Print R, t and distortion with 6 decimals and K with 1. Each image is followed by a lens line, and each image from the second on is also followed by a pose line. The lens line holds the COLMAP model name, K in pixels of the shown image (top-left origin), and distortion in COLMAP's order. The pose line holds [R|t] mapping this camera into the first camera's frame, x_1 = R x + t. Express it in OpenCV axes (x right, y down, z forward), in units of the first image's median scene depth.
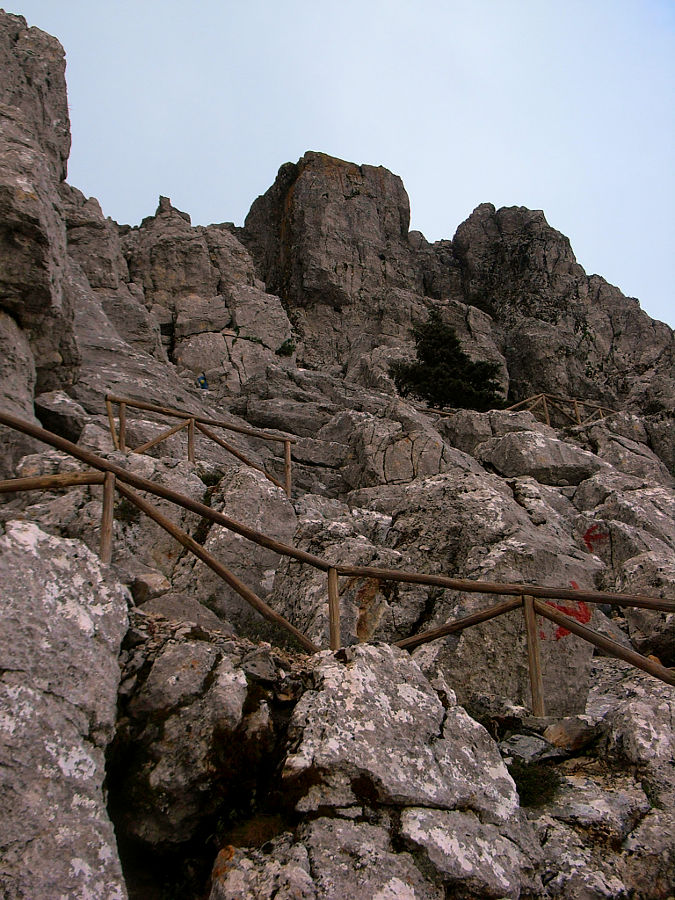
lens RADIAL K [[1309.2, 0, 337.2], [0, 1309.2, 452.6], [0, 0, 1]] dist [0.306426, 0.000000]
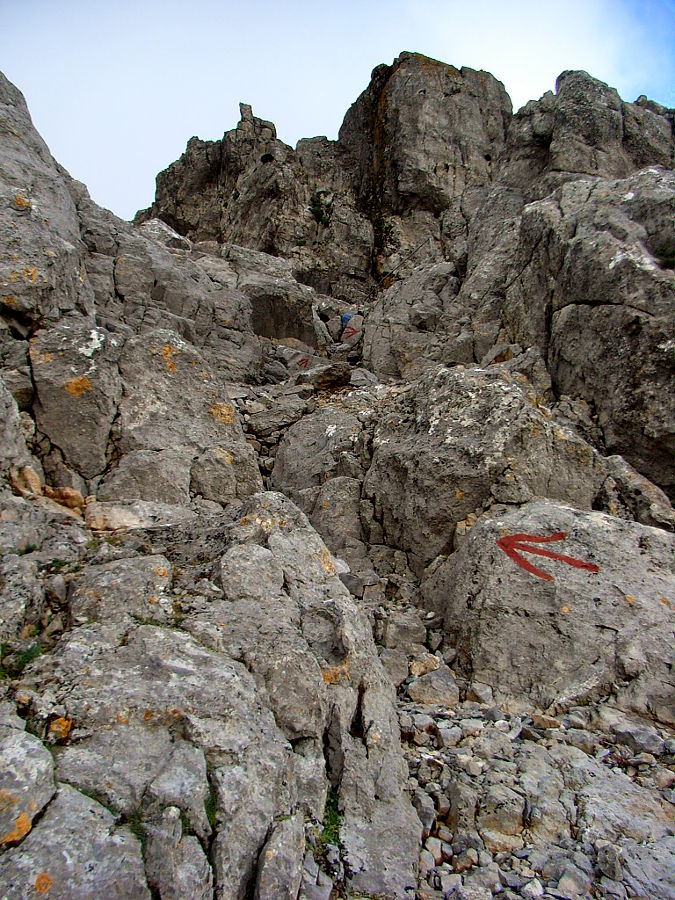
lens RADIAL K [[721.3, 0, 334.7], [0, 721.3, 446.7], [0, 0, 1]] dist [-0.078831, 0.059141]
pose [[0.989531, -0.011239, -0.143885, -0.001290], [0.031760, 0.989482, 0.141129, -0.025853], [0.140785, -0.144221, 0.979479, 0.490308]]
